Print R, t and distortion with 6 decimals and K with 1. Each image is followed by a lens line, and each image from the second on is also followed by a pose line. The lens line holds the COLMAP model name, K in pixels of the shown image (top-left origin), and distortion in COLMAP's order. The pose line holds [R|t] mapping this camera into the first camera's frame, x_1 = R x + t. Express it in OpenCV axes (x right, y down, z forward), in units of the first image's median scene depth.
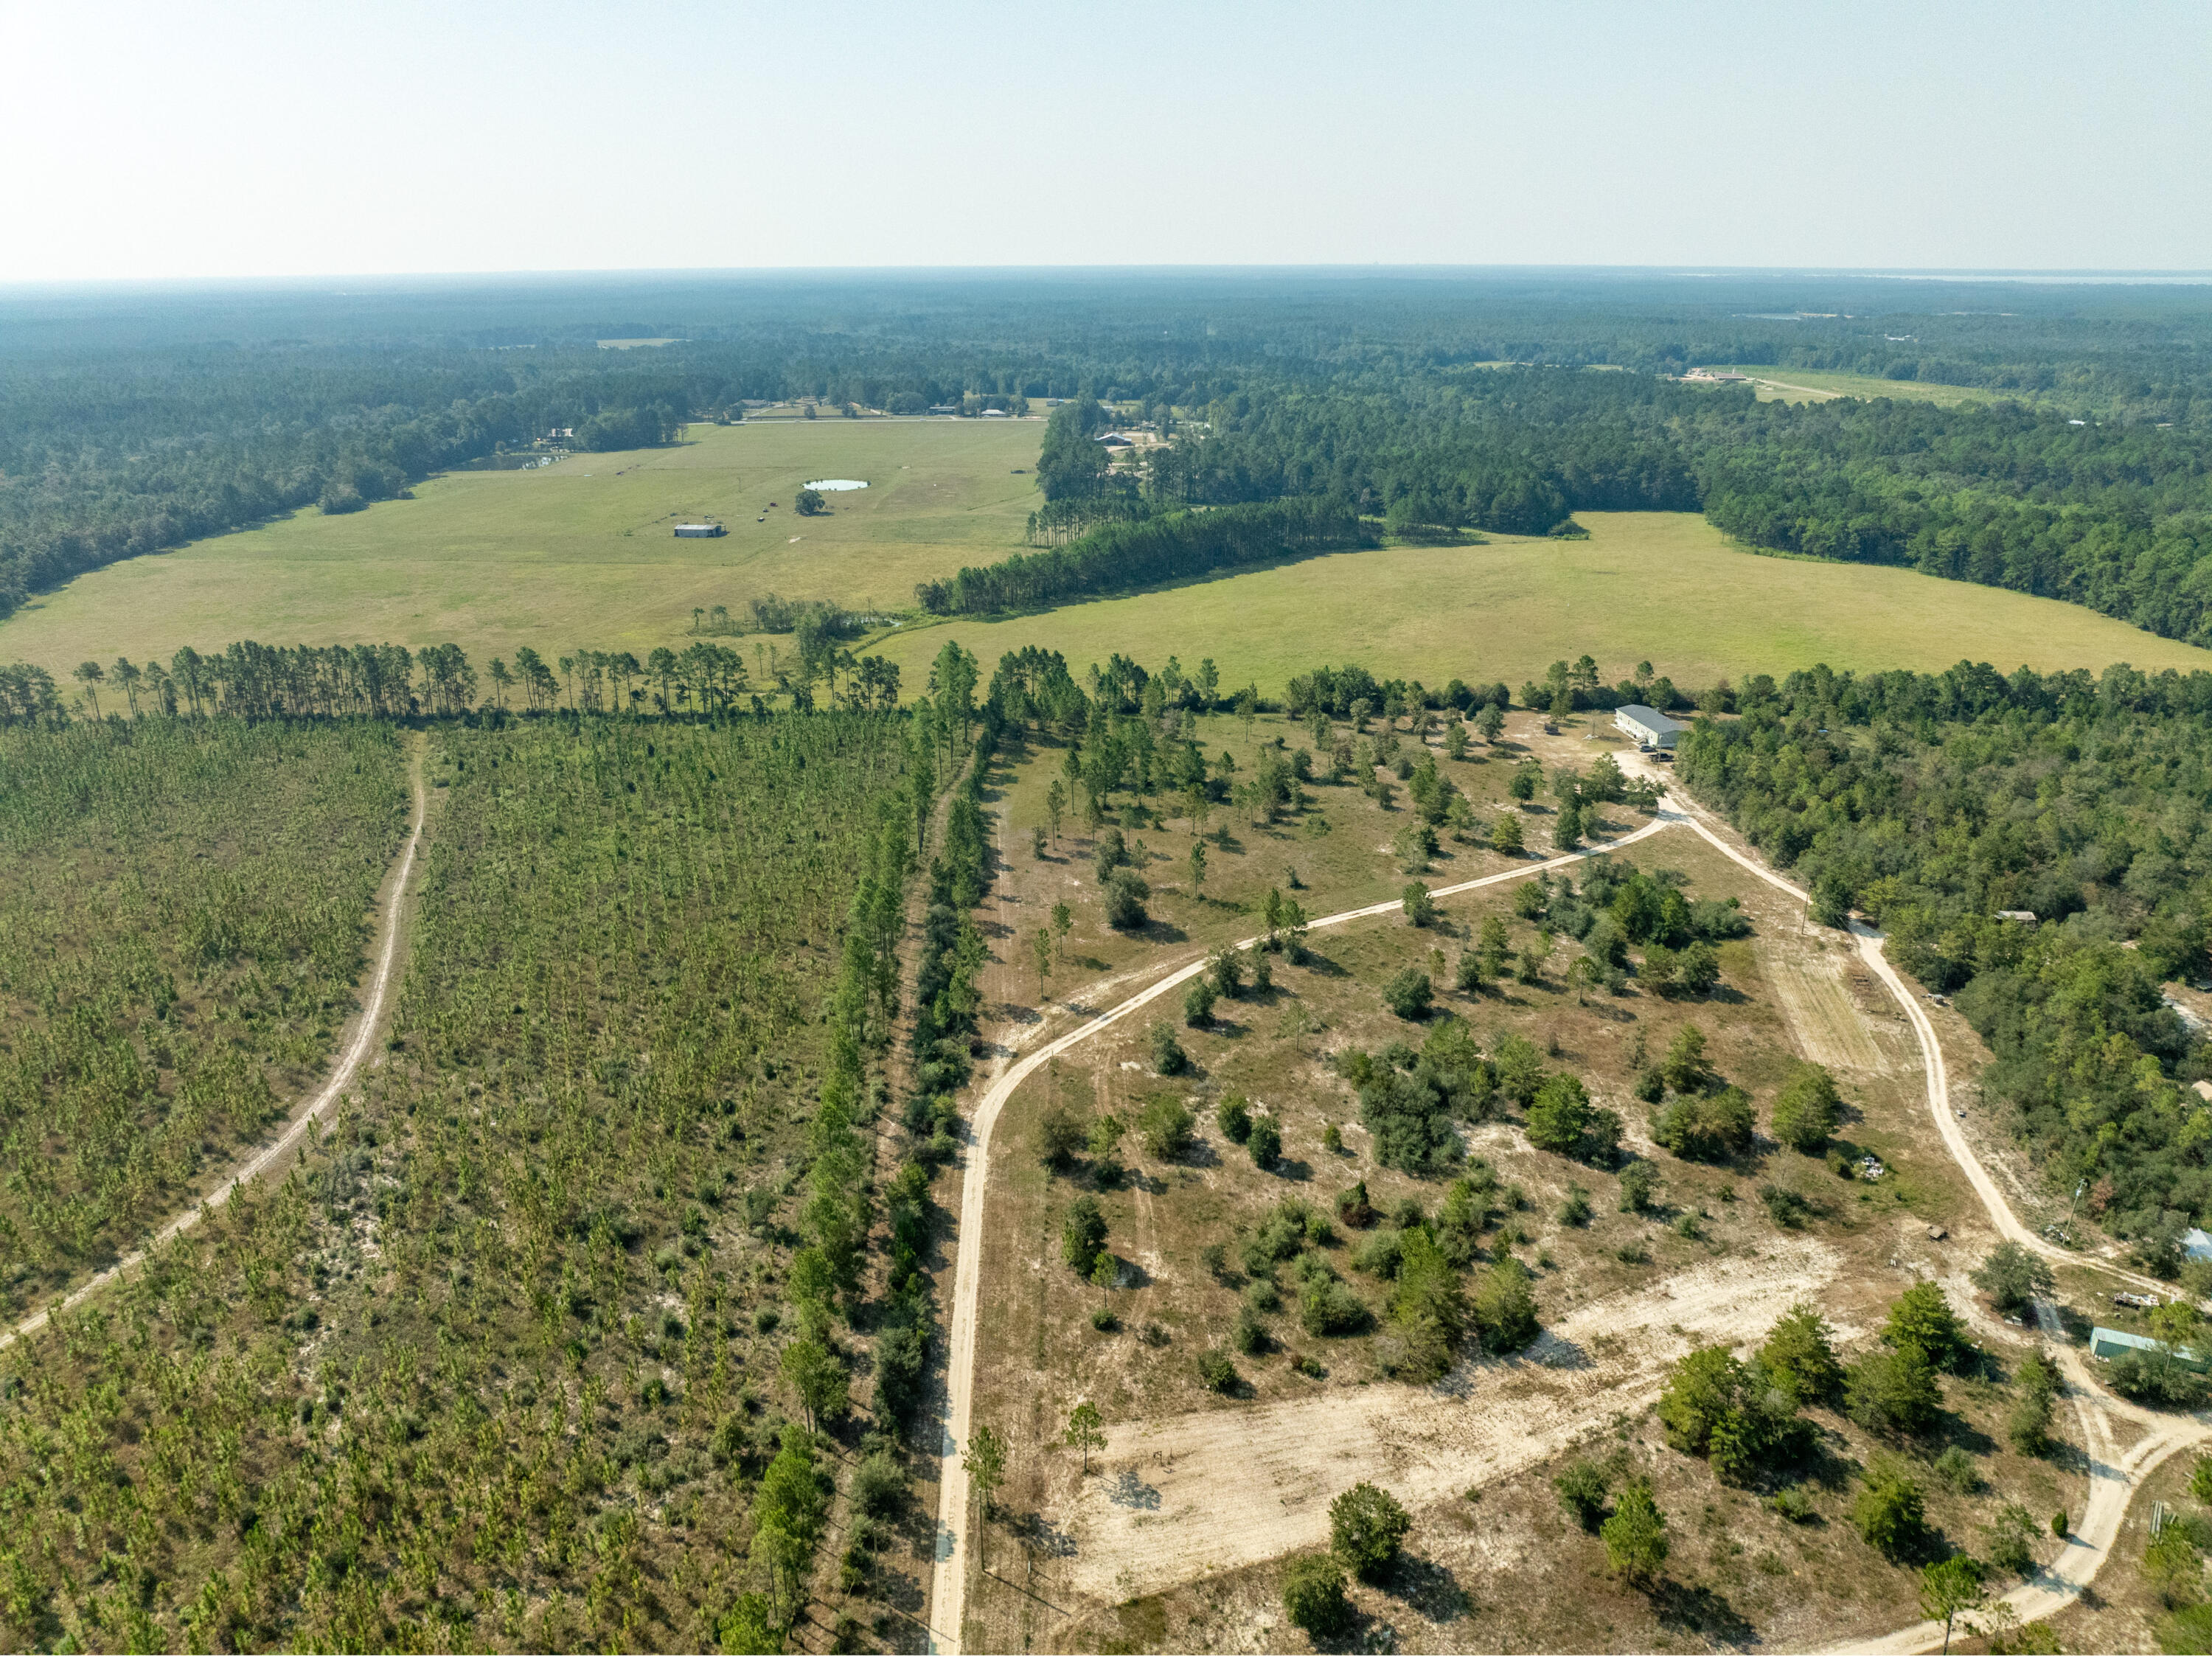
lens RADIAL K [[1552.3, 0, 1113.3], [0, 1552.3, 830.2], [0, 0, 1]] dist [-0.038612, -0.000994]
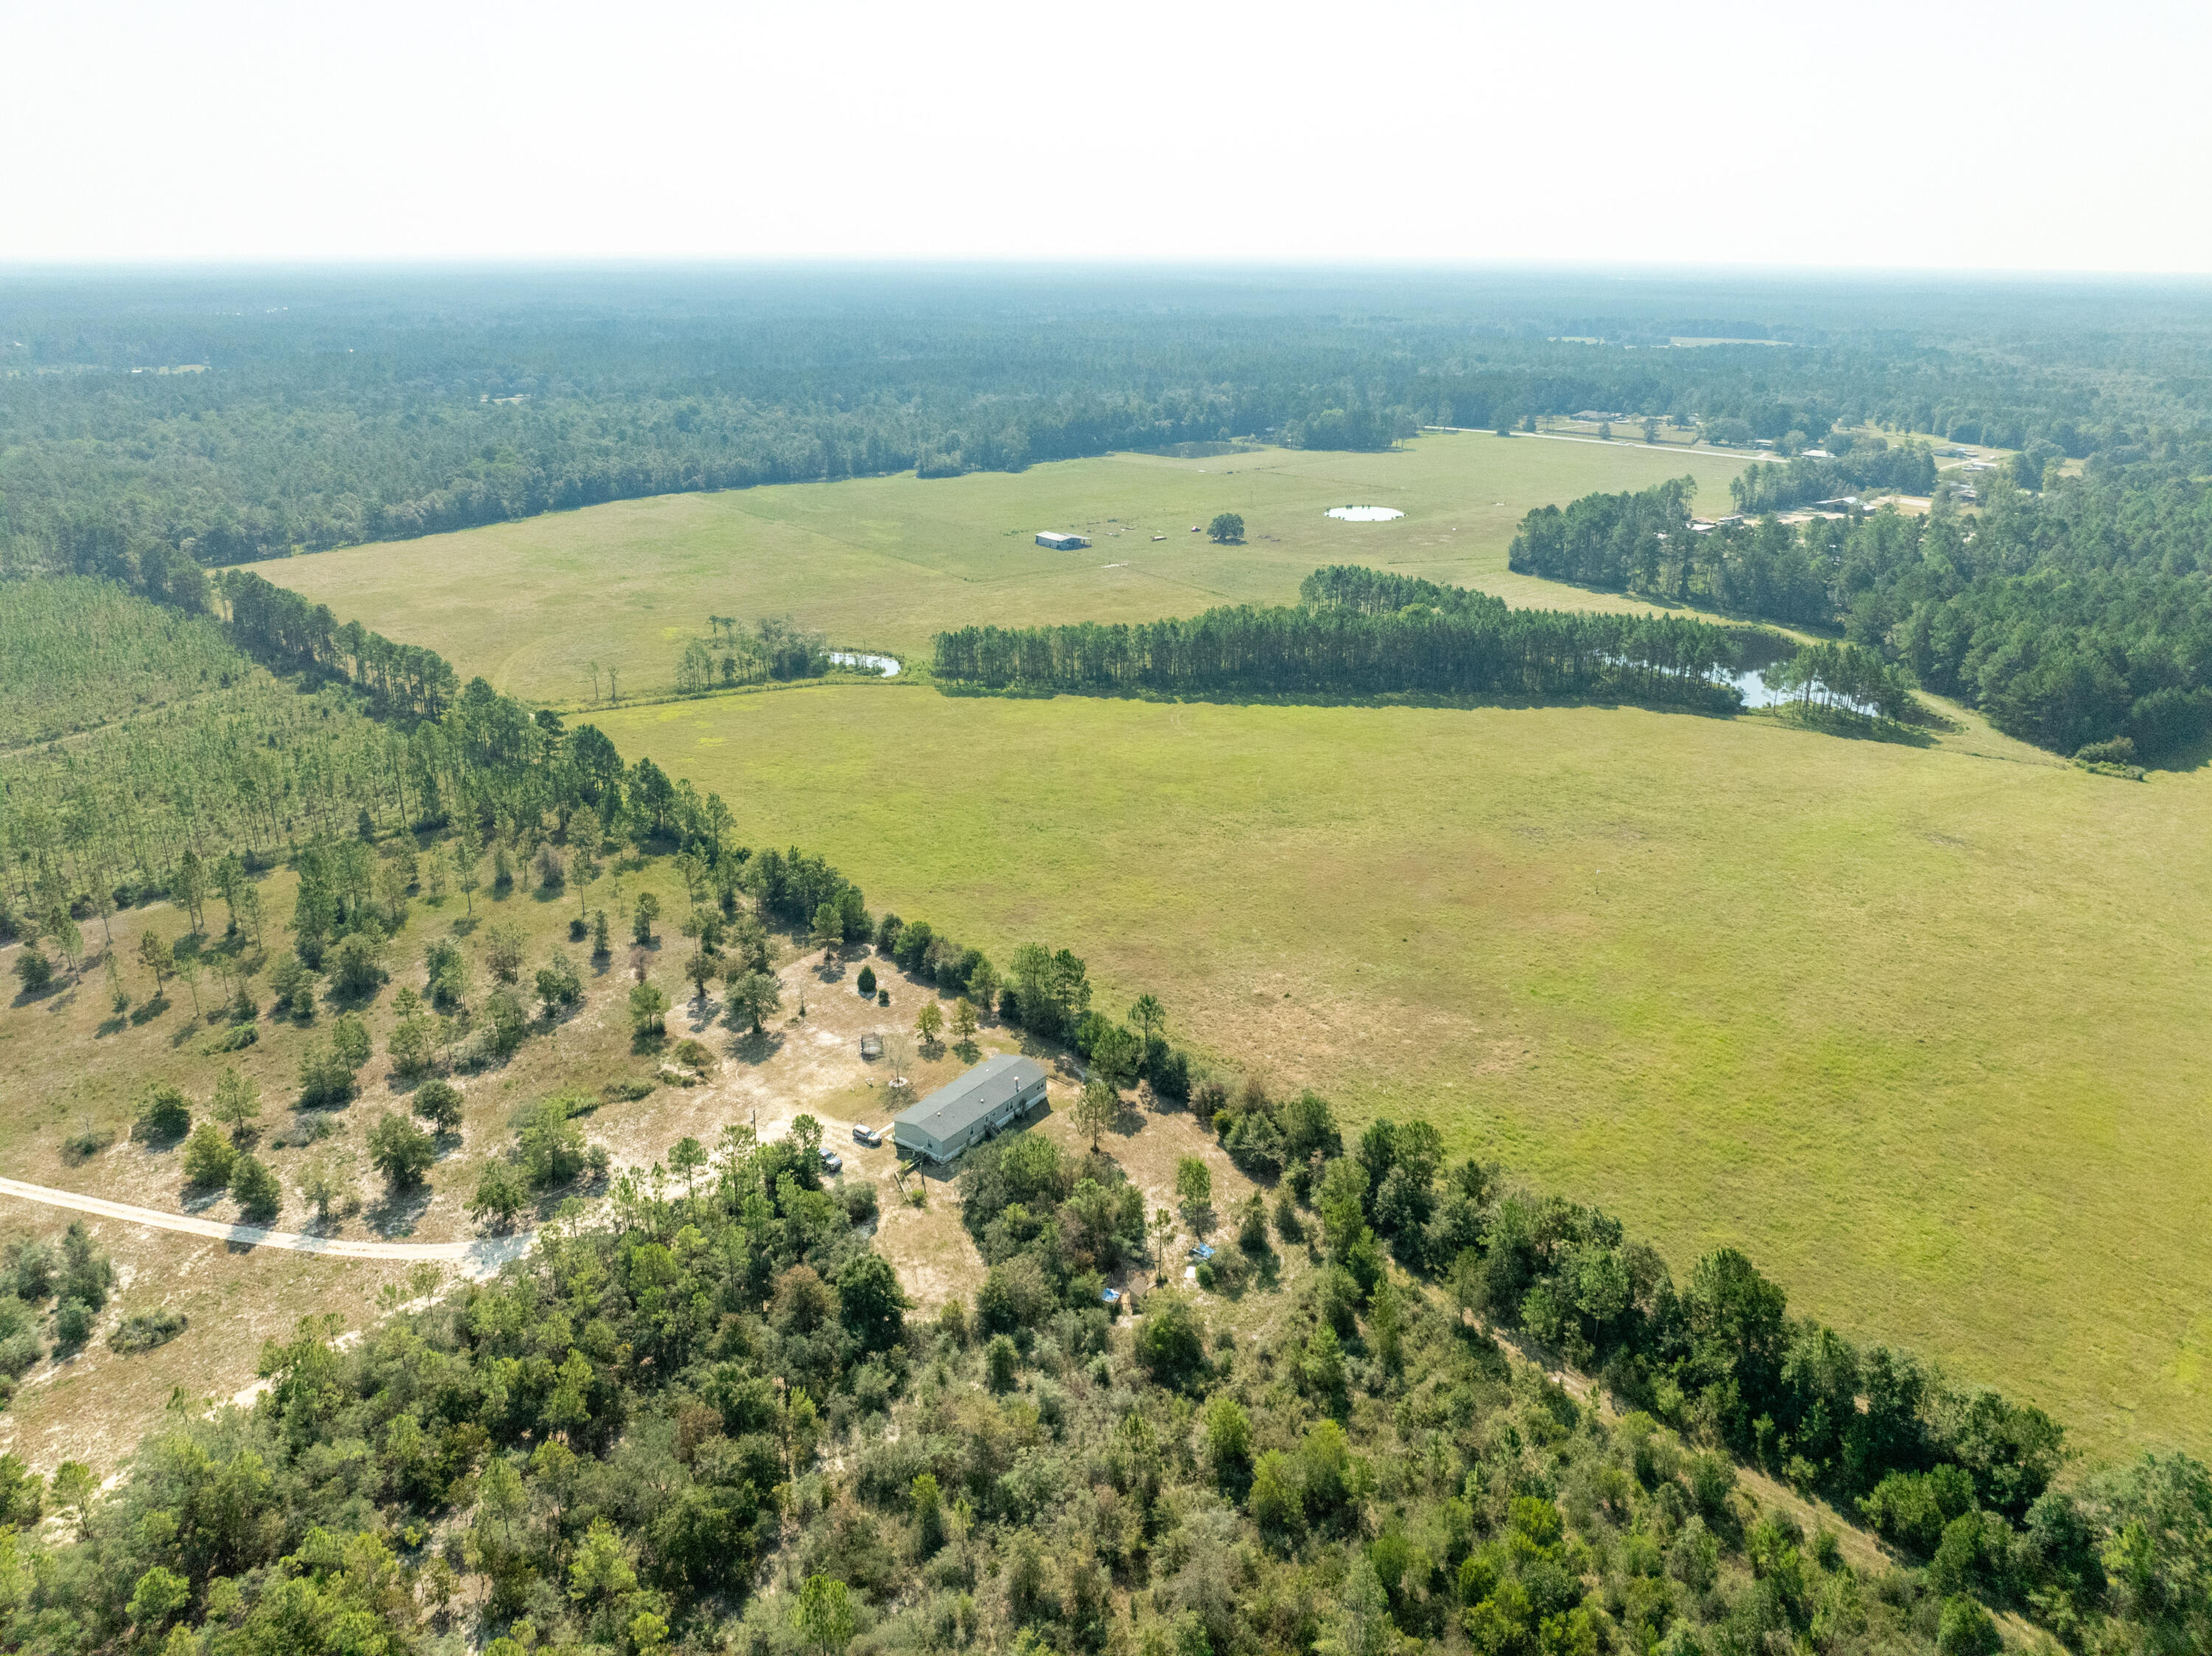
lens RADIAL K [[1552.3, 0, 1116.9], [0, 1552.3, 838.2], [0, 0, 1]] dist [-0.038612, -0.000994]
pose [[0.699684, 0.263765, -0.663981, 0.691535], [-0.257354, 0.960016, 0.110172, -0.221128], [0.666492, 0.093793, 0.739589, 0.587331]]
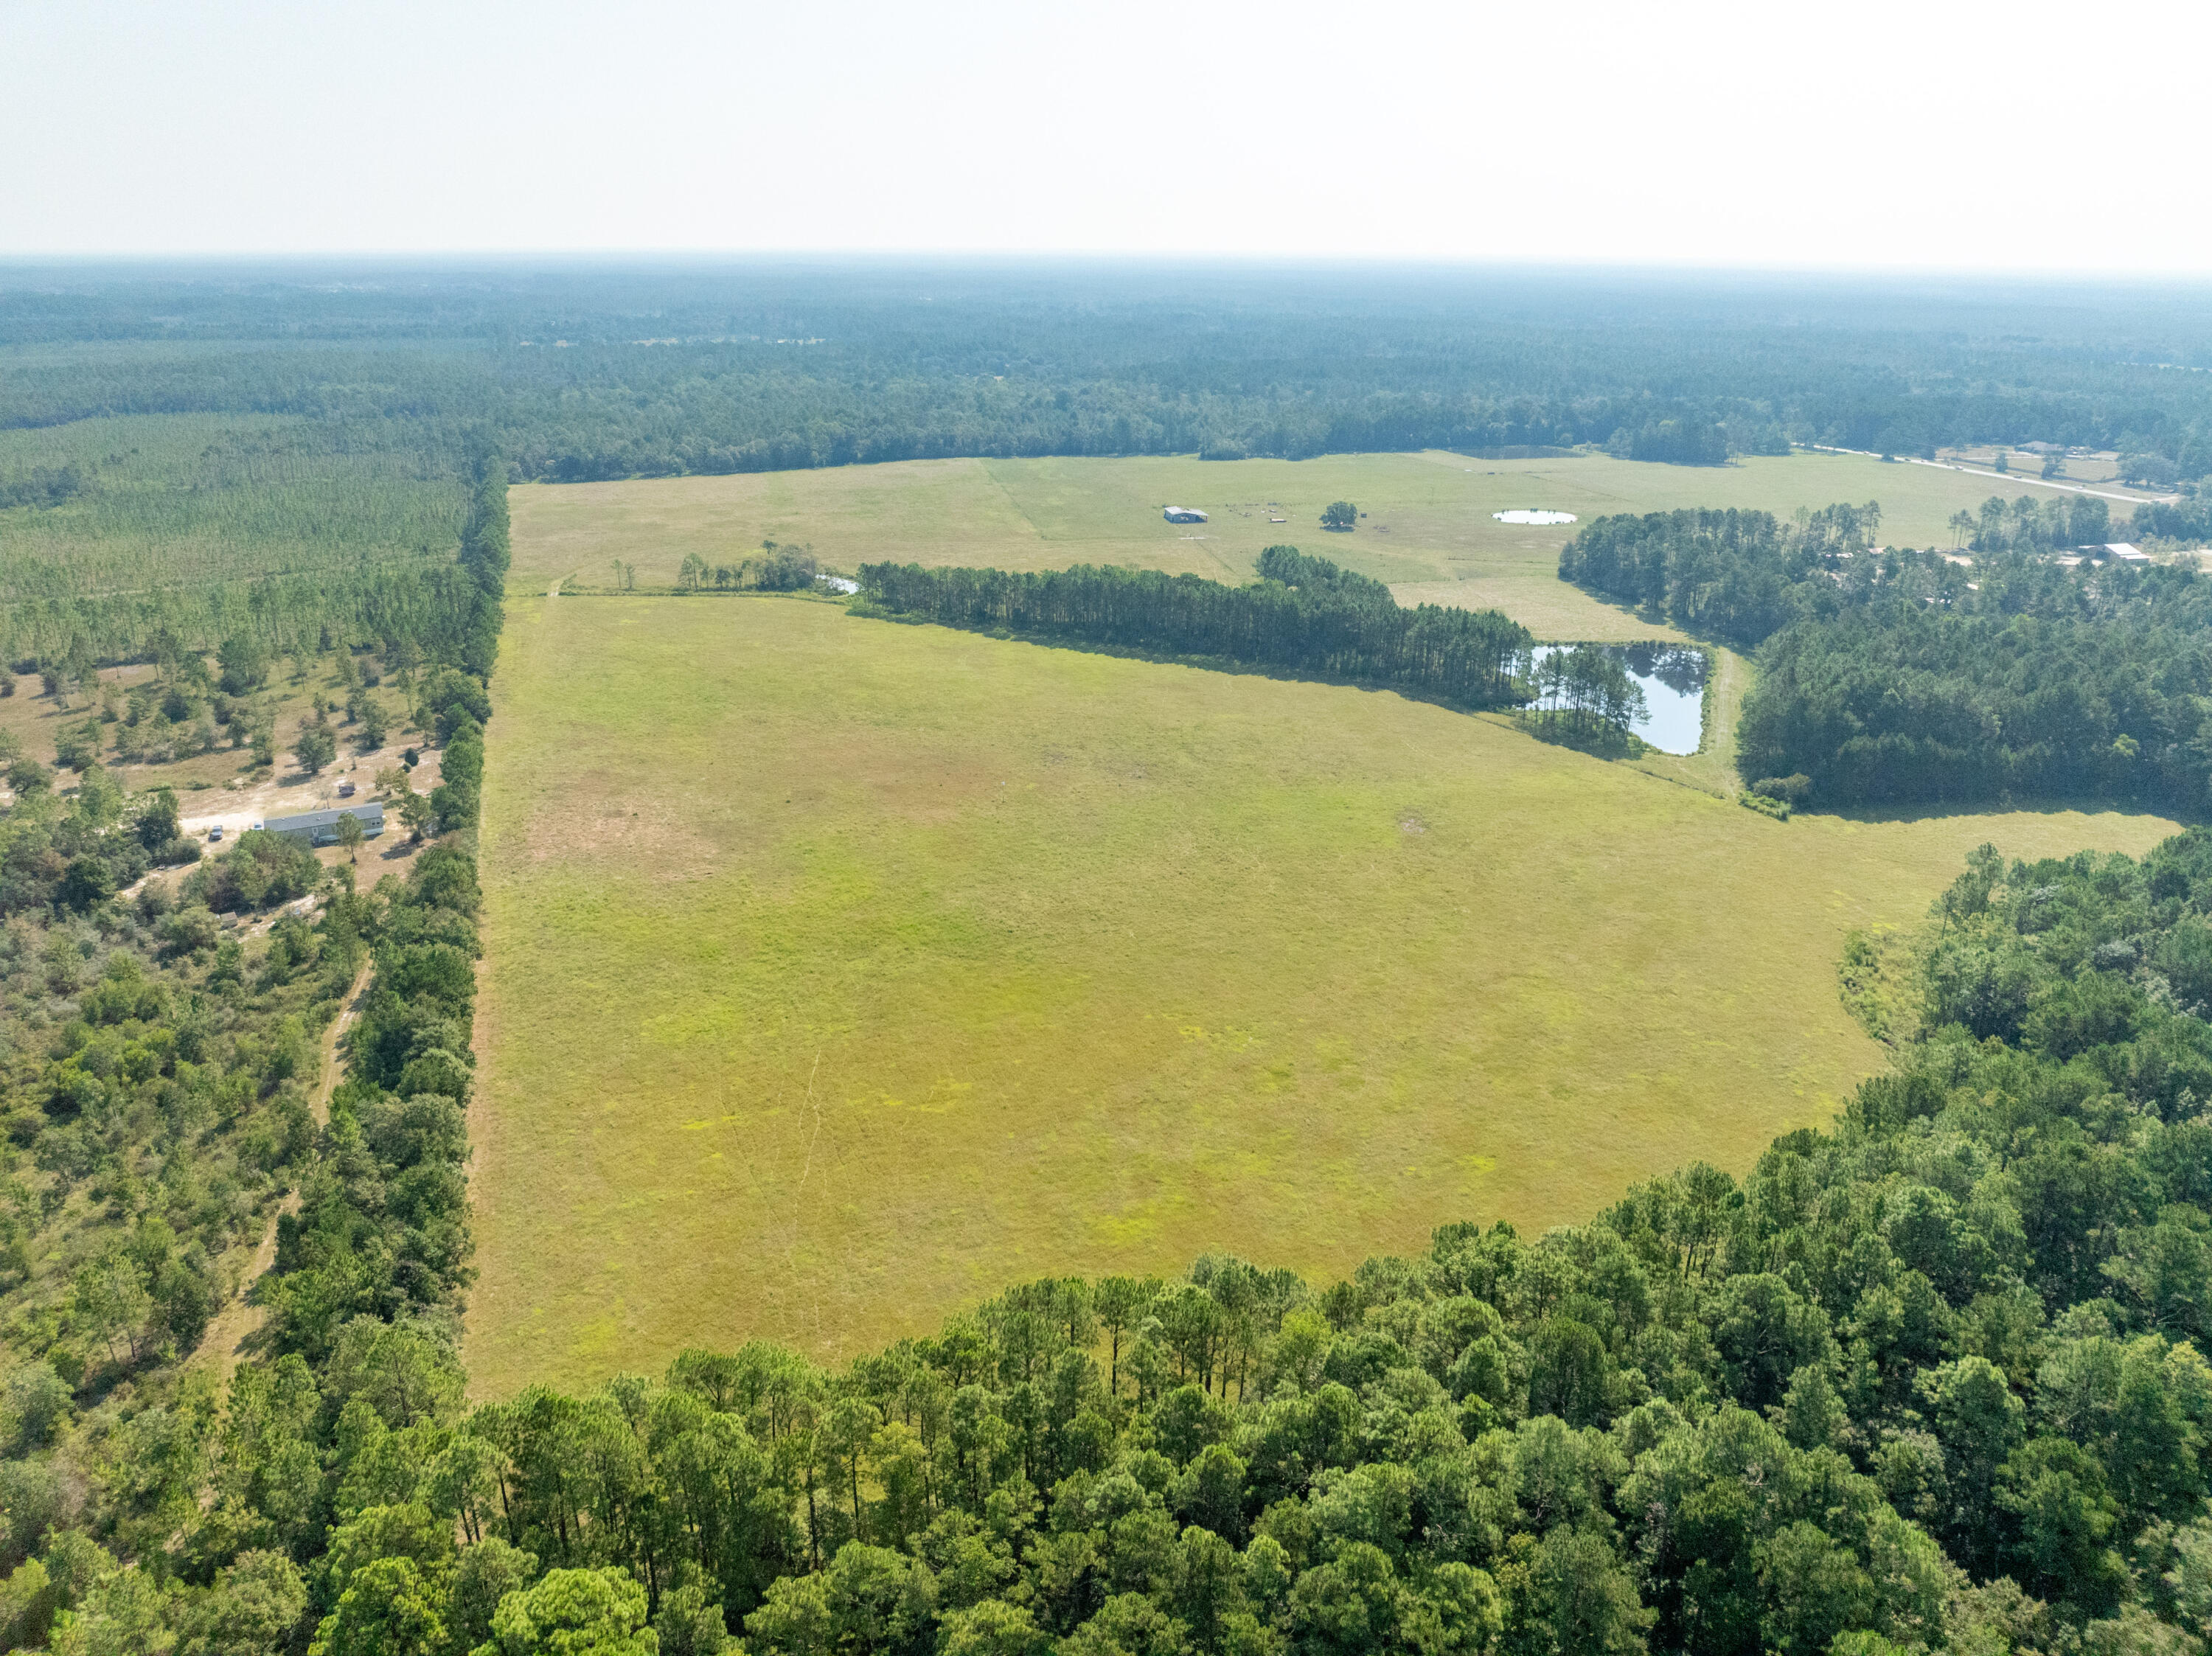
lens RADIAL K [[1552.3, 0, 1107.7], [0, 1552.3, 826.1], [0, 0, 1]] dist [-0.038612, -0.000994]
pose [[0.304072, 0.343069, -0.888732, 1.148410], [-0.340212, 0.910494, 0.235068, -0.380803], [0.889829, 0.230880, 0.393572, 0.997452]]
